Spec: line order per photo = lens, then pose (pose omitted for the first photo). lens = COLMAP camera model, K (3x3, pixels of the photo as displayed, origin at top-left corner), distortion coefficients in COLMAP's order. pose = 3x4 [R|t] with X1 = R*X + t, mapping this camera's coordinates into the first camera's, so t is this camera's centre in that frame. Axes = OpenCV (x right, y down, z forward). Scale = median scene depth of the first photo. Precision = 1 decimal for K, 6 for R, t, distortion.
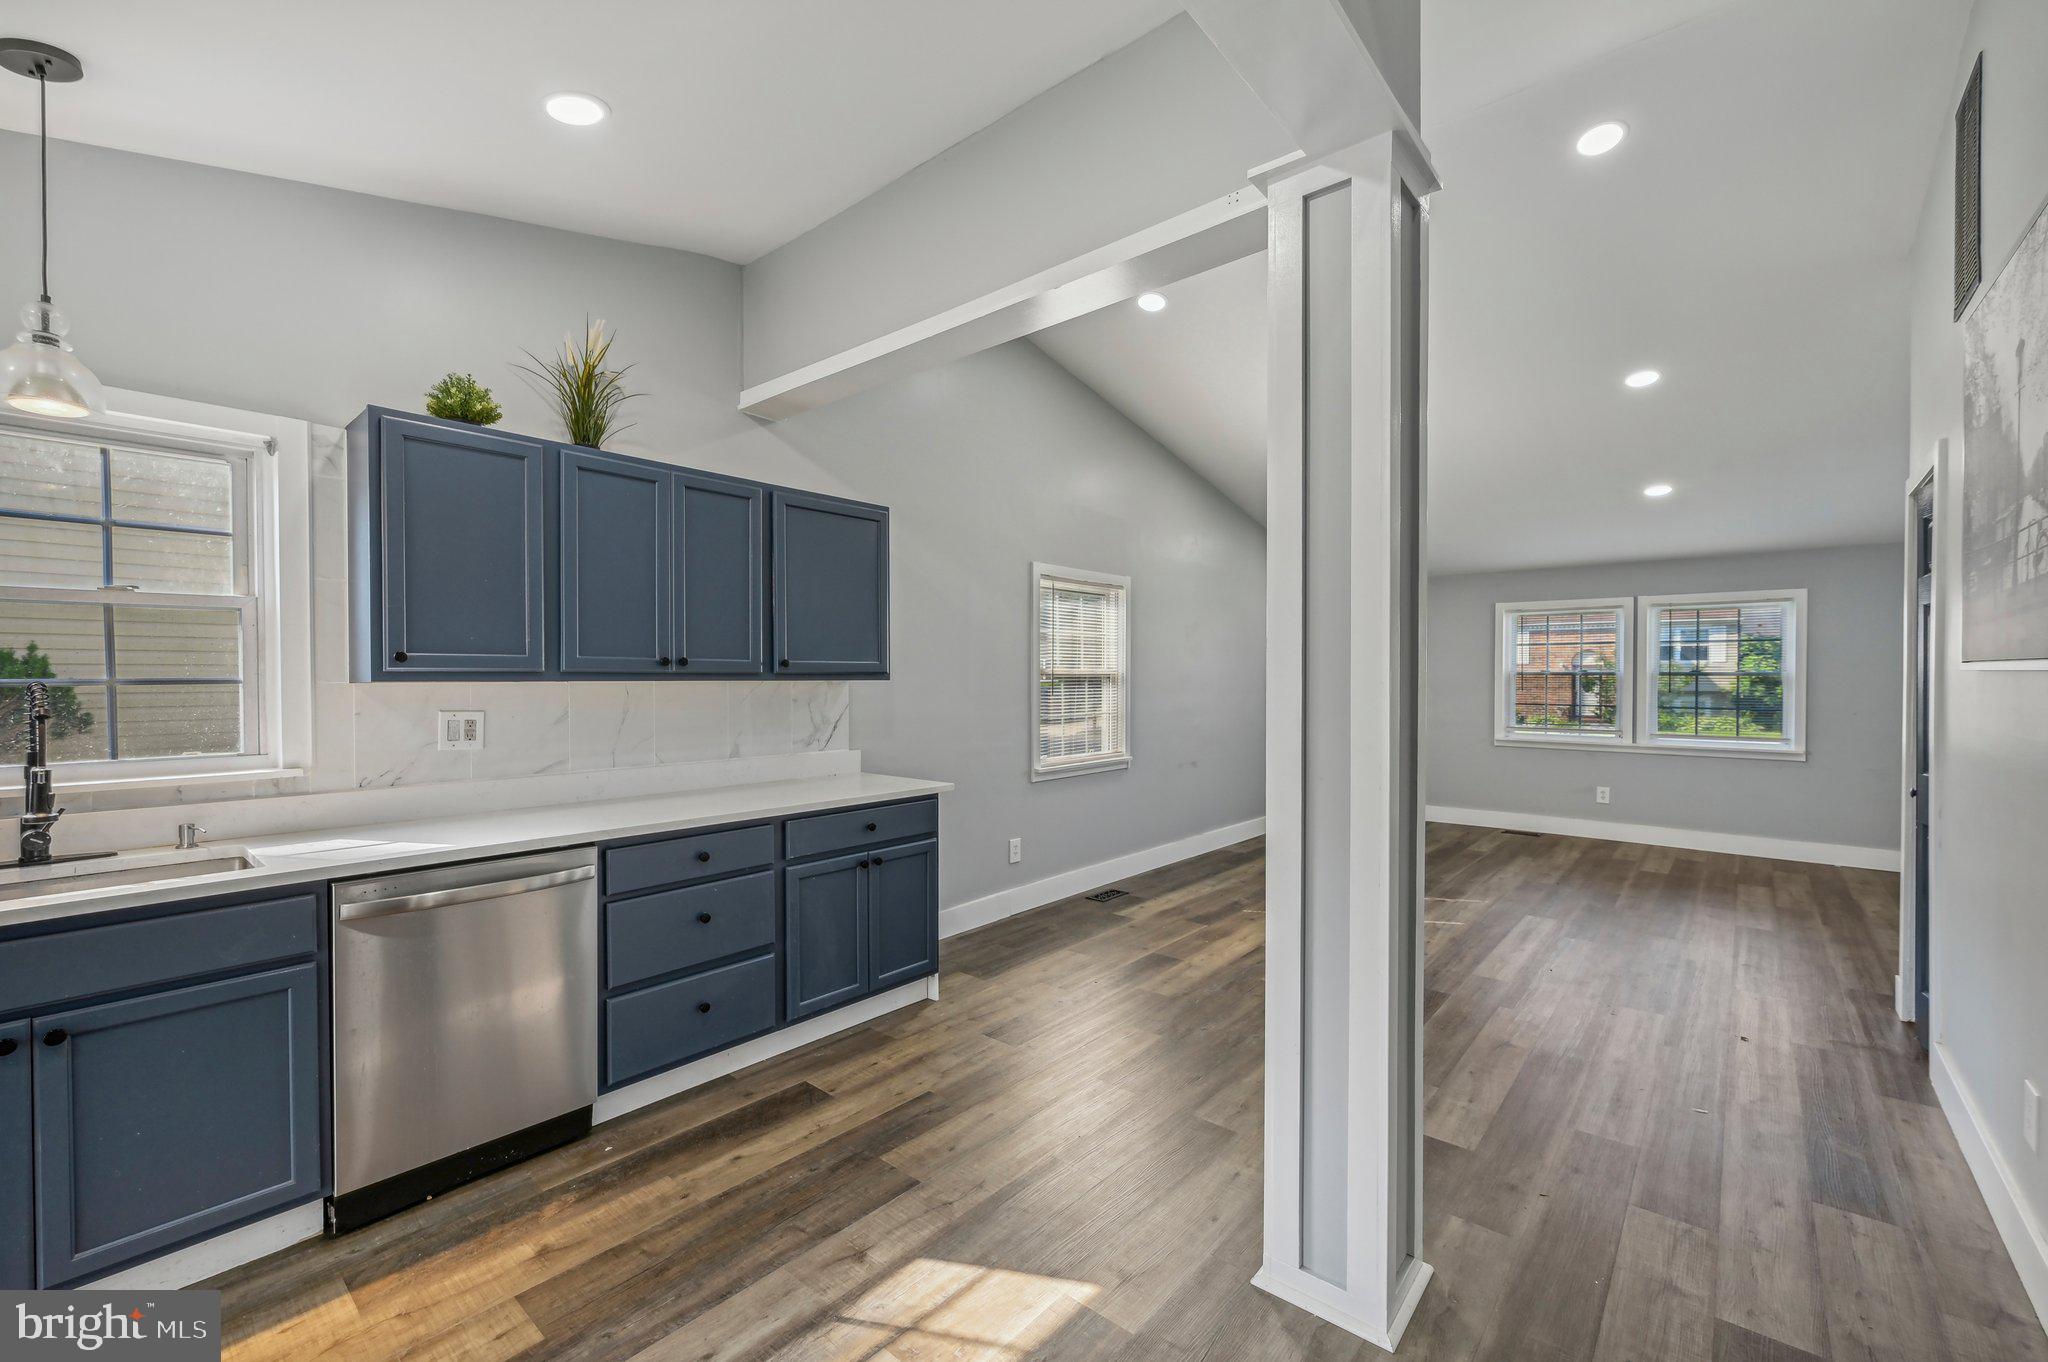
lens RADIAL K [[841.5, 0, 1030.5], [0, 841.5, 687.2], [0, 0, 1]] dist [-0.000393, 0.000055]
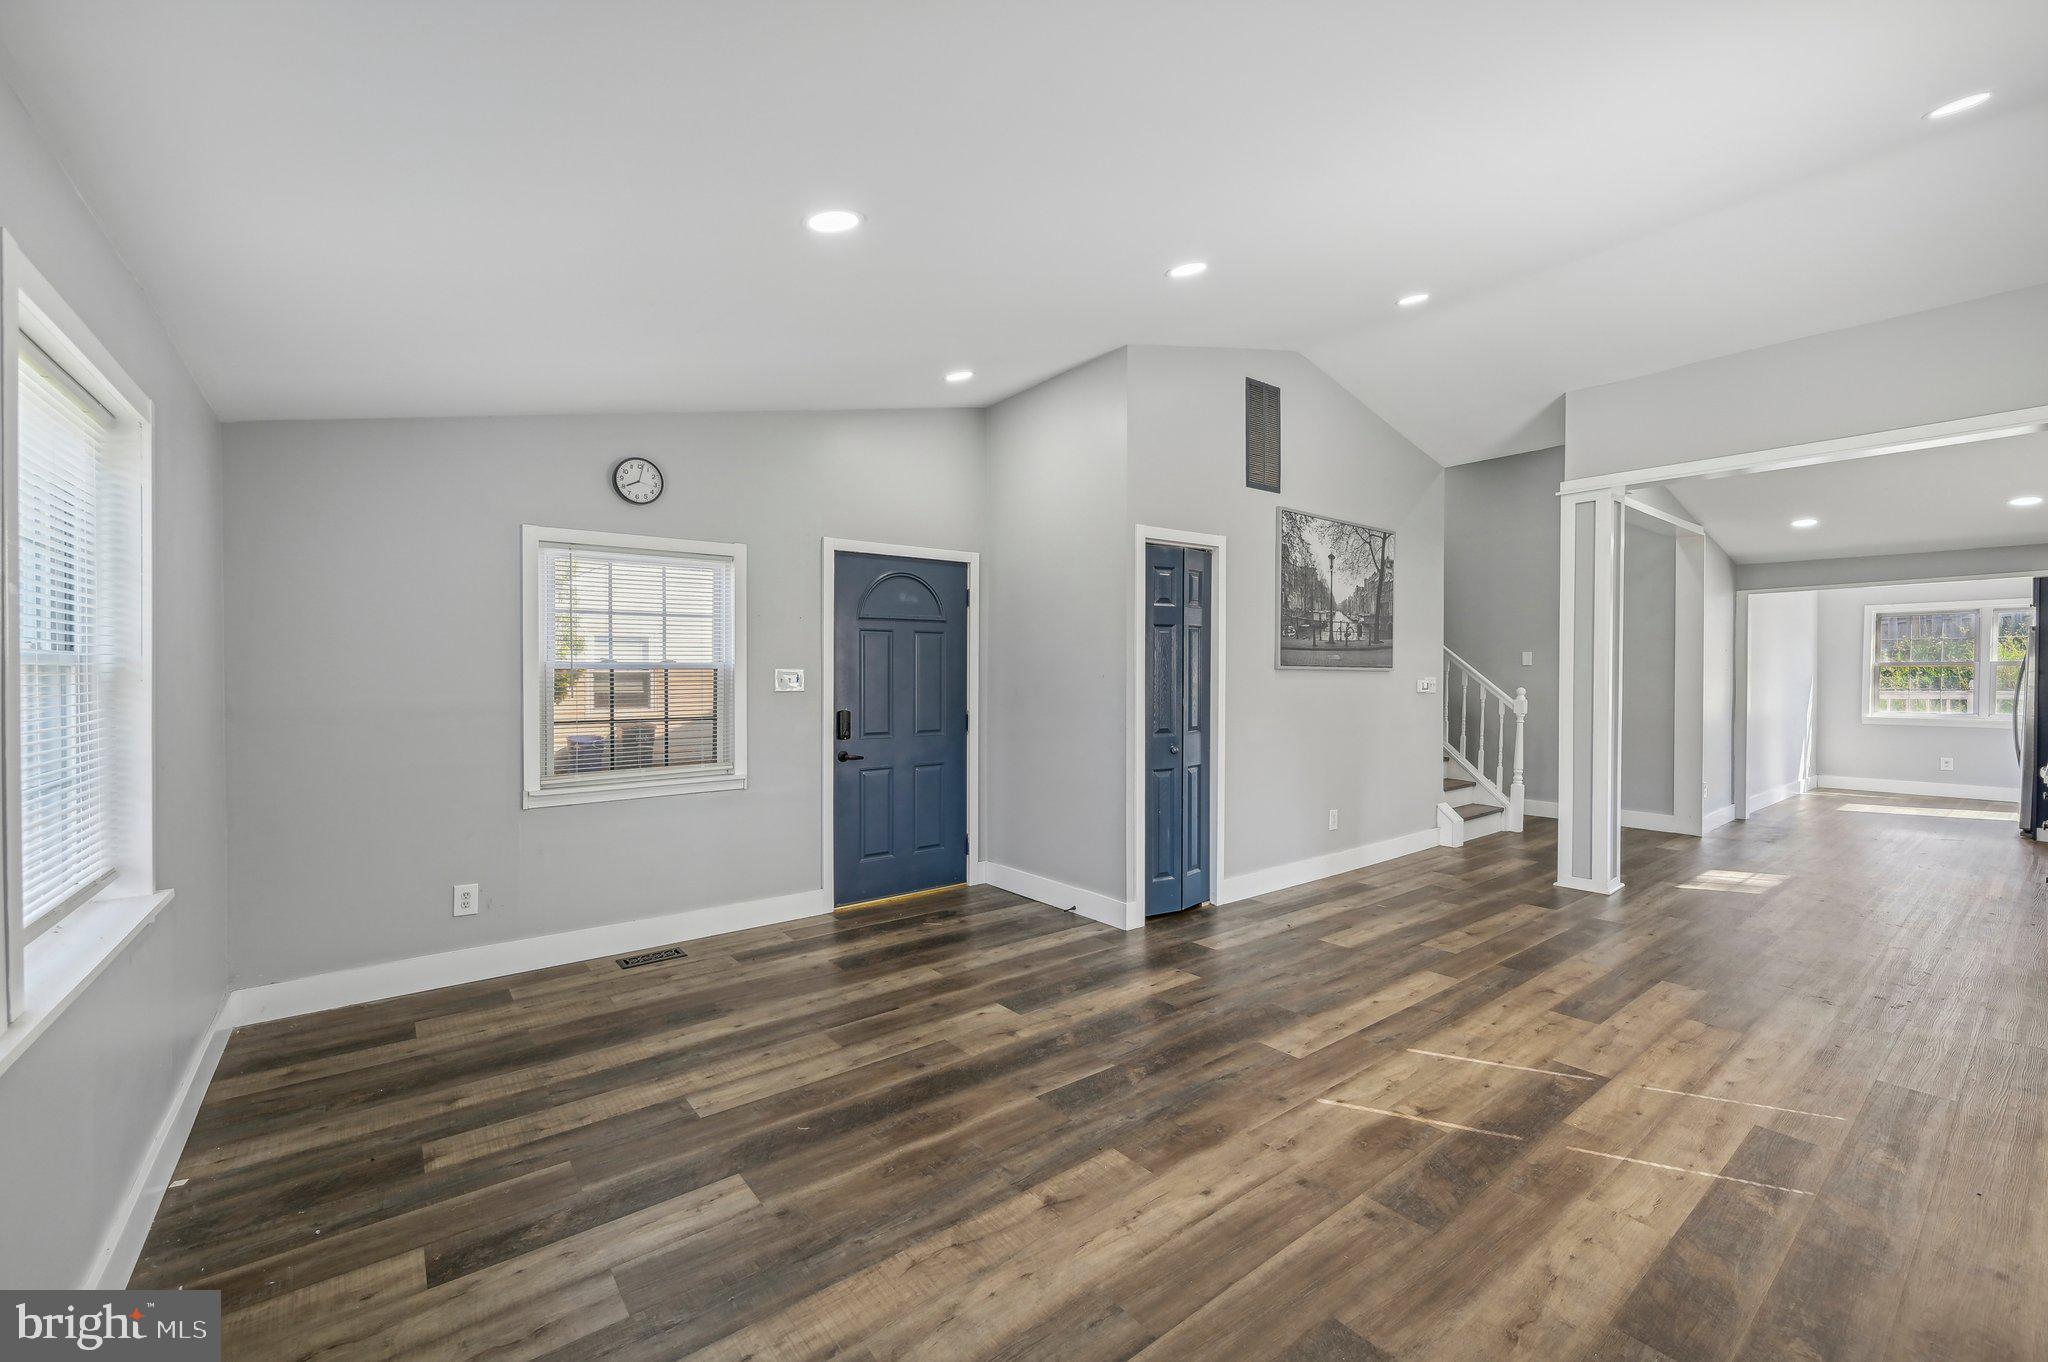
lens RADIAL K [[849.9, 0, 1027.5], [0, 849.9, 678.2], [0, 0, 1]] dist [0.002268, 0.000231]
pose [[-0.983456, -0.003991, 0.181101, 0.996345], [-0.000331, 0.999795, 0.020236, -0.030358], [-0.181144, 0.019842, -0.983256, 2.402952]]
